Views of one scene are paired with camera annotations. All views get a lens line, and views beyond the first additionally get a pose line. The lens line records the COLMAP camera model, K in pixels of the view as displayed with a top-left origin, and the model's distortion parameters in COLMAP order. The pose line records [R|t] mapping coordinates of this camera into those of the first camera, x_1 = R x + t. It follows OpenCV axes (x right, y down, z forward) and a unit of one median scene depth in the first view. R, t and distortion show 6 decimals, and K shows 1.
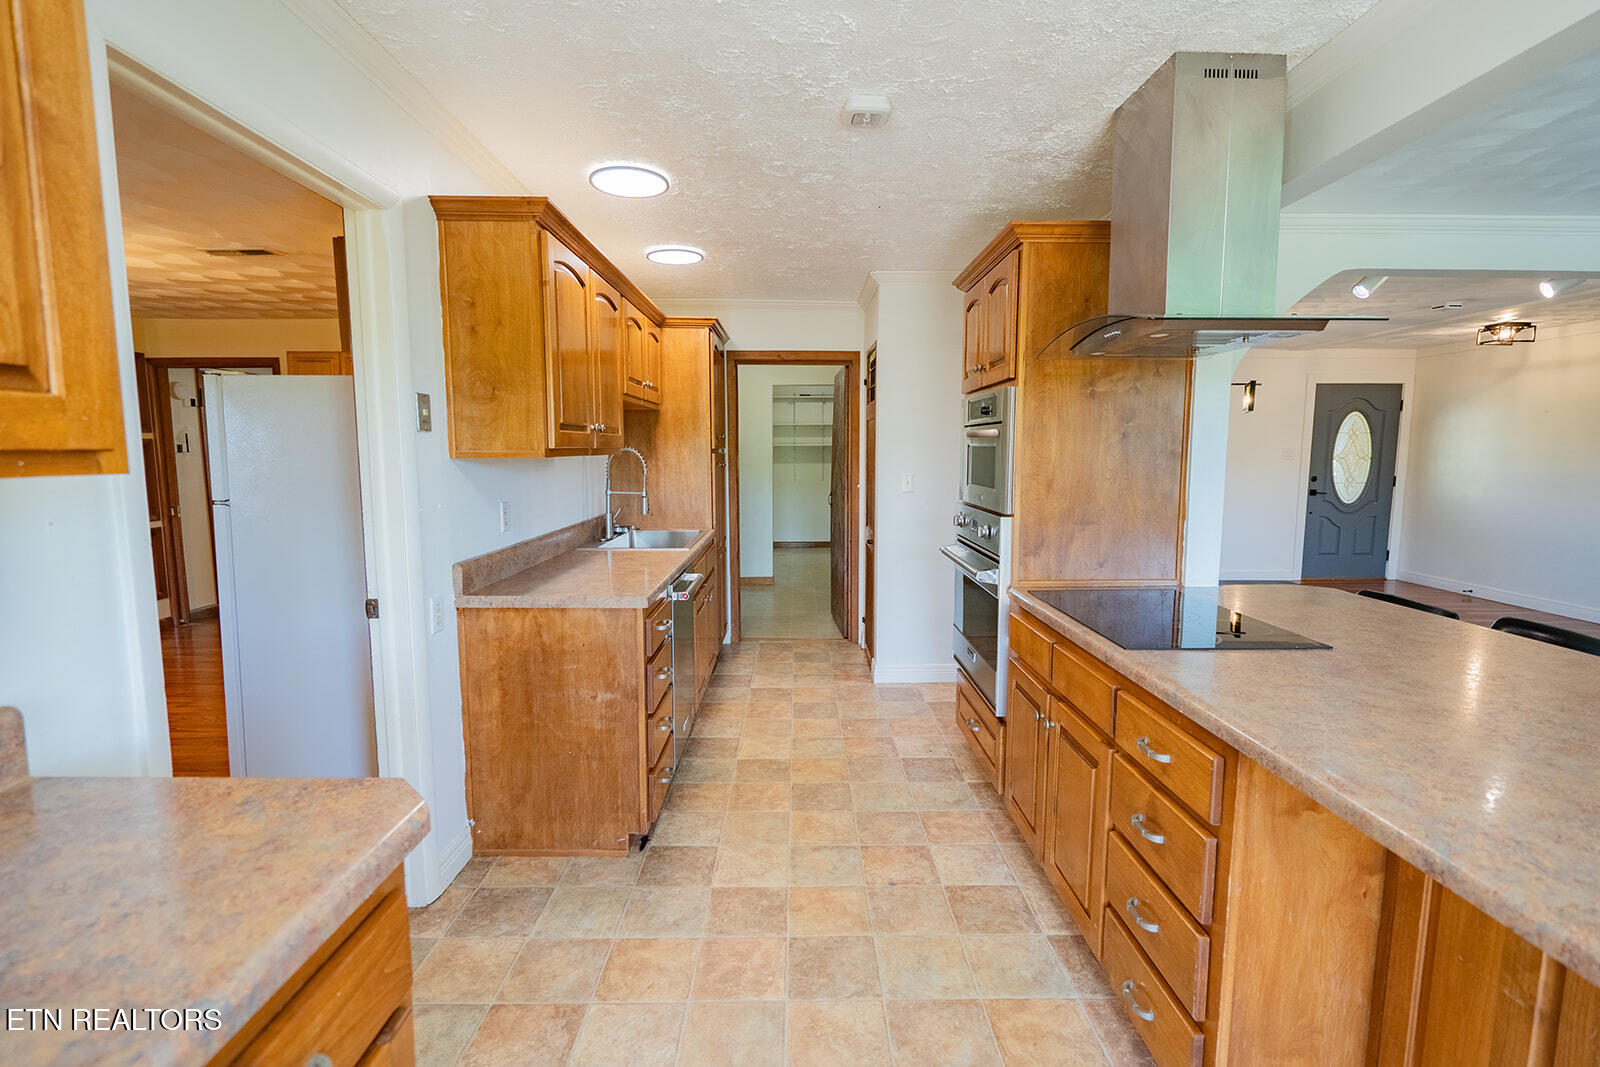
lens RADIAL K [[729.4, 0, 814.4], [0, 729.4, 528.0], [0, 0, 1]] dist [-0.002923, 0.002171]
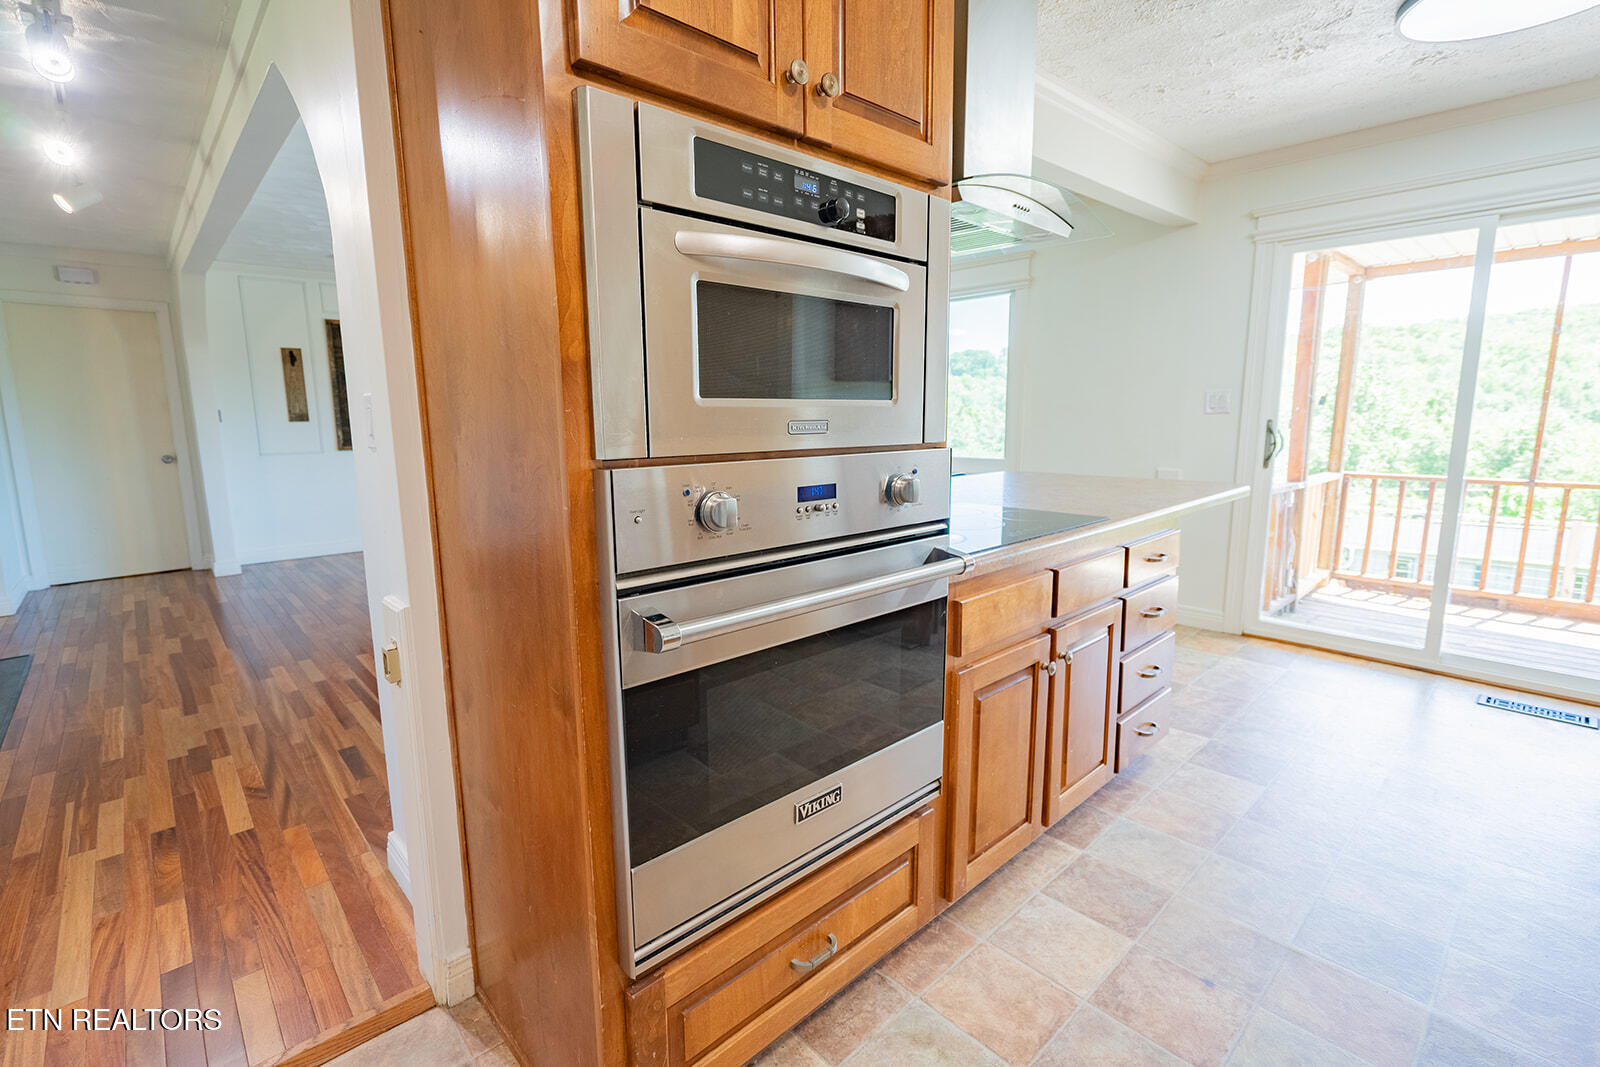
lens RADIAL K [[729.4, 0, 796.8], [0, 729.4, 529.6], [0, 0, 1]] dist [-0.002923, 0.002171]
pose [[-0.663098, -0.112007, 0.740105, -0.076897], [0.089414, 0.969809, 0.226881, -0.084986], [-0.743173, 0.216620, -0.633064, 1.368134]]
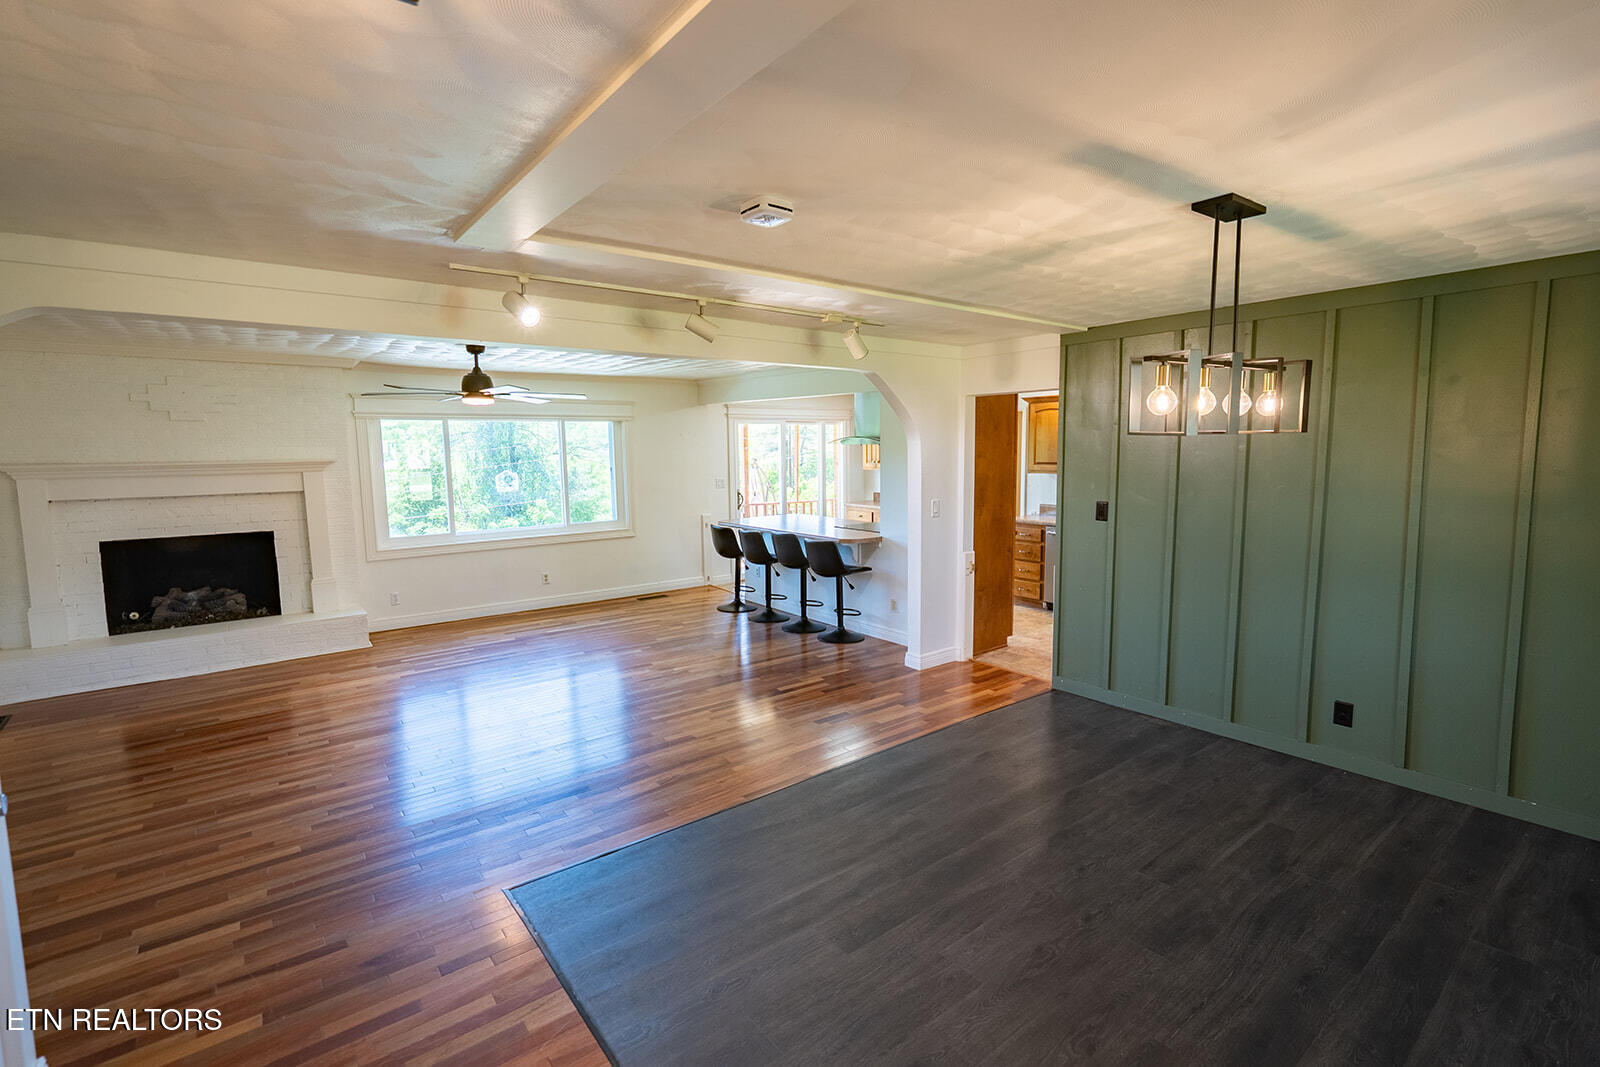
lens RADIAL K [[729.4, 0, 798.7], [0, 729.4, 529.7], [0, 0, 1]] dist [-0.002923, 0.002171]
pose [[-0.795842, 0.078840, -0.600349, 2.065109], [-0.052950, 0.978627, 0.198710, -0.376198], [0.603184, 0.189931, -0.774658, 2.521945]]
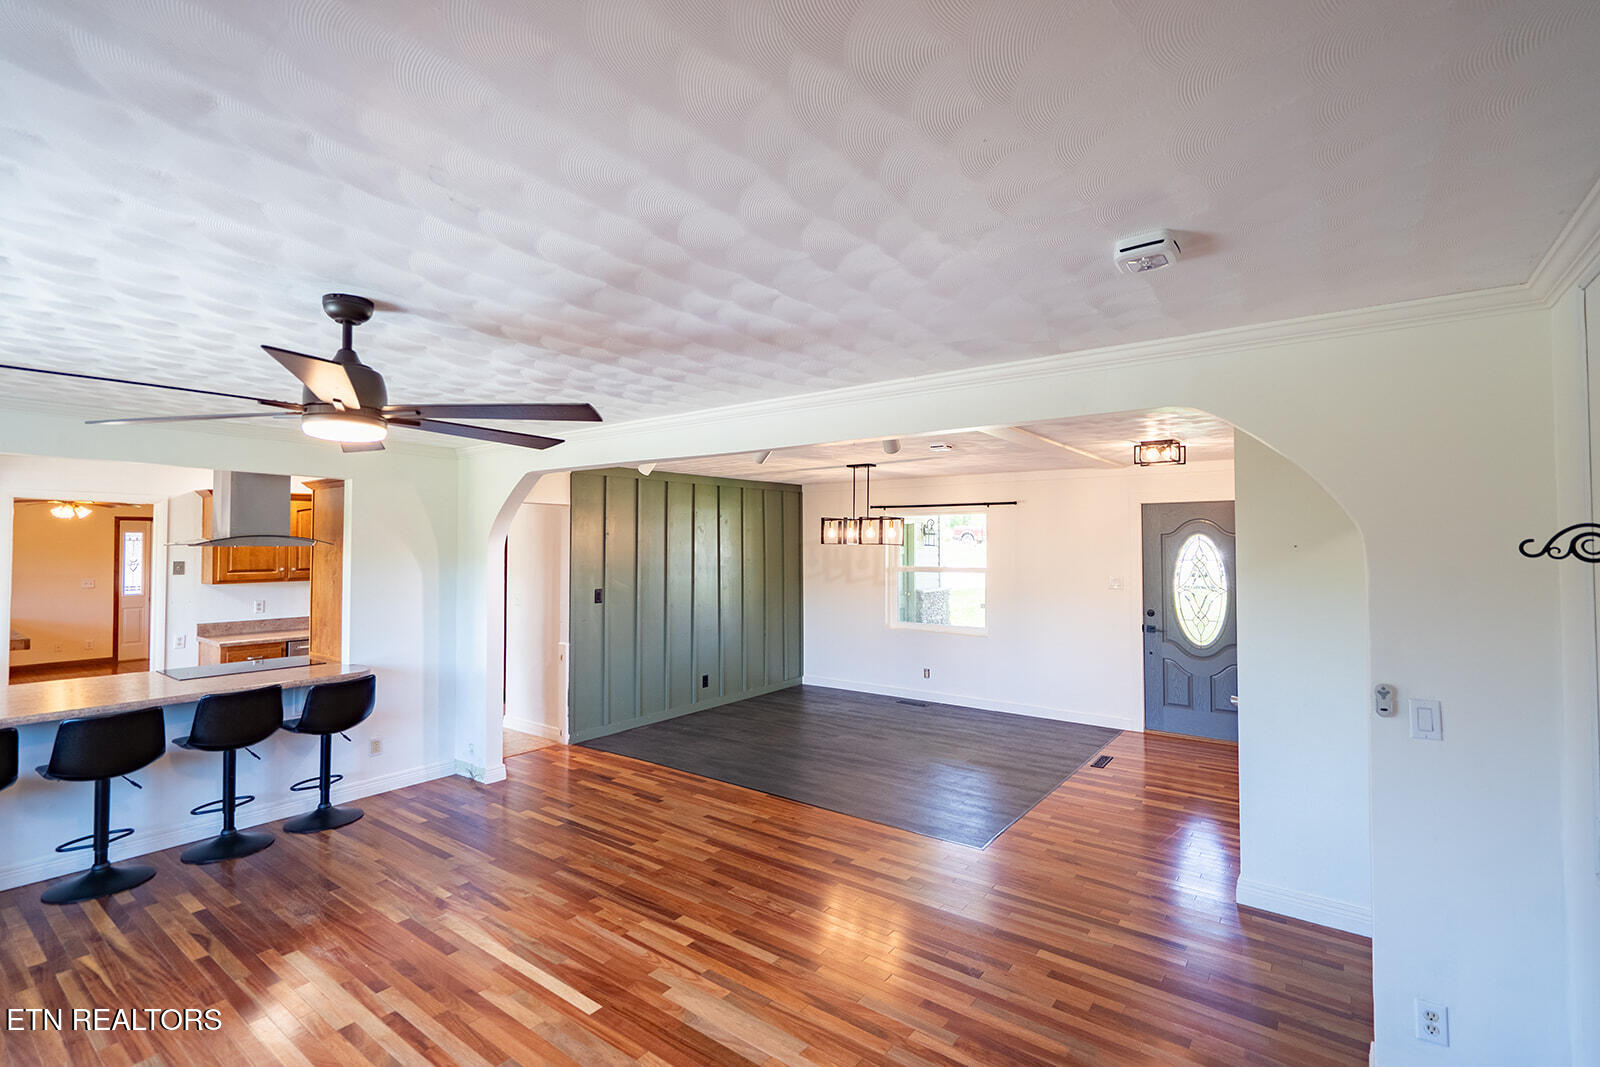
lens RADIAL K [[729.4, 0, 792.8], [0, 729.4, 533.3], [0, 0, 1]] dist [-0.002923, 0.002171]
pose [[0.785525, -0.007949, -0.618779, 2.426887], [-0.065428, 0.993246, -0.095819, -0.140369], [0.615361, 0.115754, 0.779700, 0.197634]]
